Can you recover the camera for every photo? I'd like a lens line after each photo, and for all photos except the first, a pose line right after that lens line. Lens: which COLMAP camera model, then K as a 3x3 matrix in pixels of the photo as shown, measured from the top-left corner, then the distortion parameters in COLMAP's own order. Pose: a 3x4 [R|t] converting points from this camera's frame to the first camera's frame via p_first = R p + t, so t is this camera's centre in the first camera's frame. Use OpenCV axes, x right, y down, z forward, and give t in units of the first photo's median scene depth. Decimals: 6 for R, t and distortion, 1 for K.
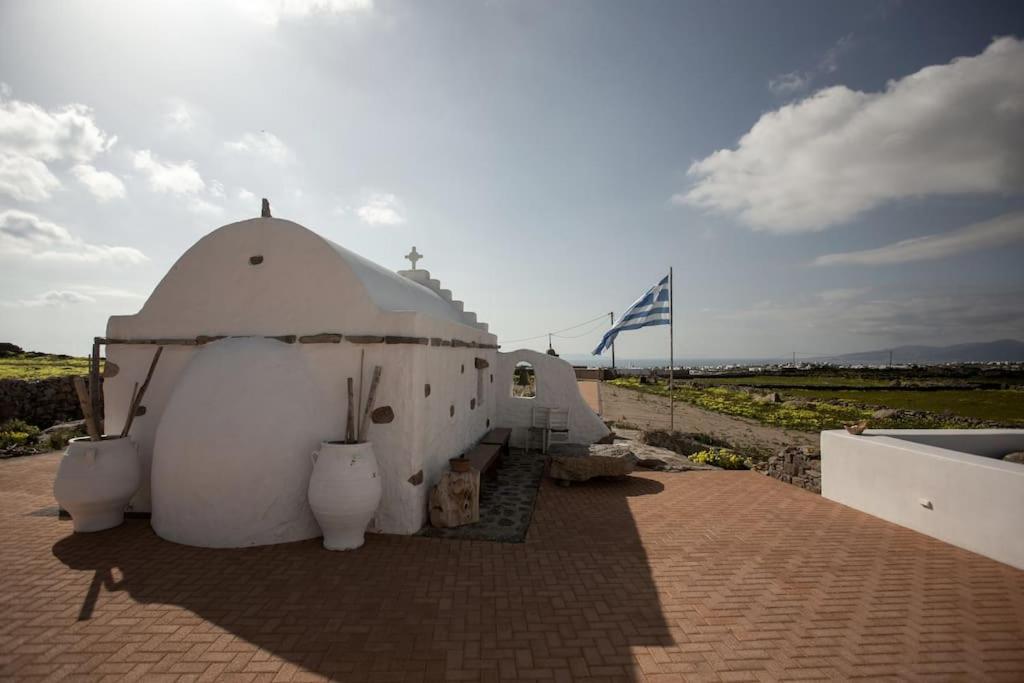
lens RADIAL K [[500.8, 0, 512.0], [0, 500.8, 341.5], [0, 0, 1]] dist [-0.041926, 0.001191]
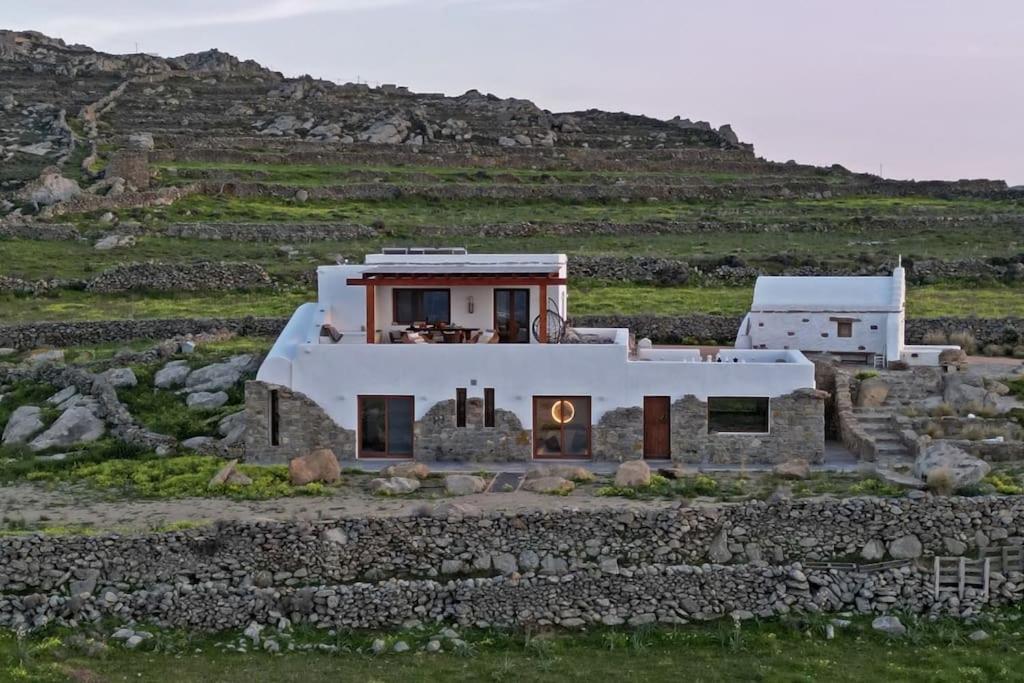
lens RADIAL K [[1734.9, 0, 512.0], [0, 1734.9, 341.5], [0, 0, 1]] dist [0.349143, 0.021841]
pose [[-0.145934, 0.060913, -0.987417, 6.437516], [0.029977, 0.997917, 0.057130, -0.286589], [0.988840, -0.021263, -0.147456, 0.538672]]
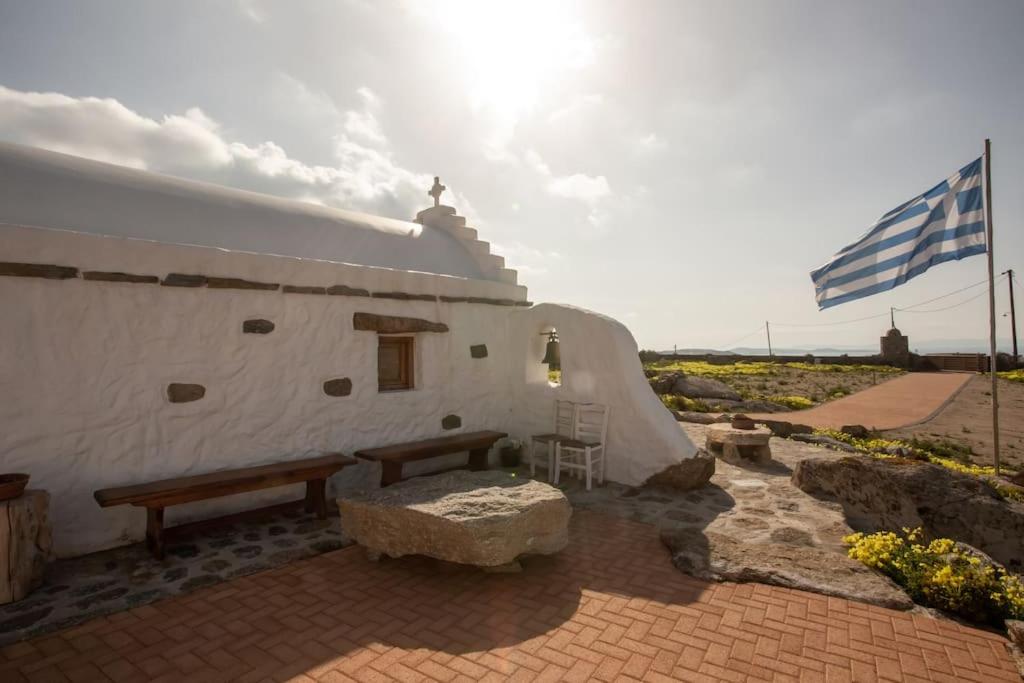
lens RADIAL K [[514.8, 0, 512.0], [0, 514.8, 341.5], [0, 0, 1]] dist [-0.029081, 0.000794]
pose [[0.804446, -0.024504, -0.593520, 0.337585], [0.034703, 0.999381, 0.005776, 0.052638], [0.593011, -0.025243, 0.804799, 0.450077]]
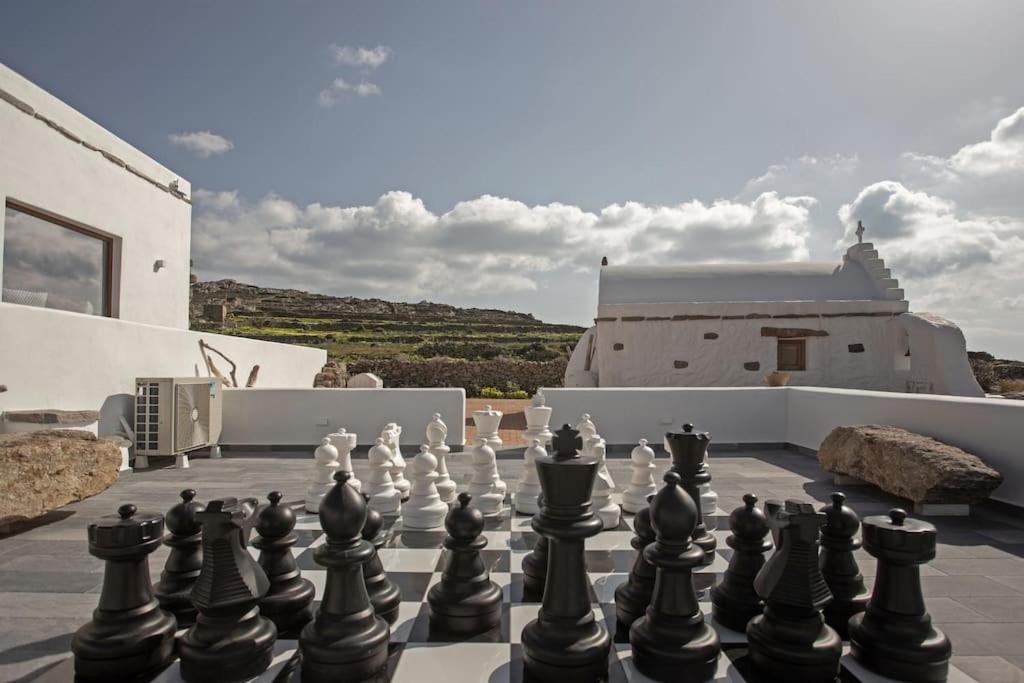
lens RADIAL K [[588.0, 0, 512.0], [0, 588.0, 341.5], [0, 0, 1]] dist [-0.047512, 0.000657]
pose [[-0.055249, -0.050795, -0.997180, 0.971049], [0.027774, 0.998241, -0.052388, 0.089302], [0.998086, -0.030590, -0.053741, 0.366033]]
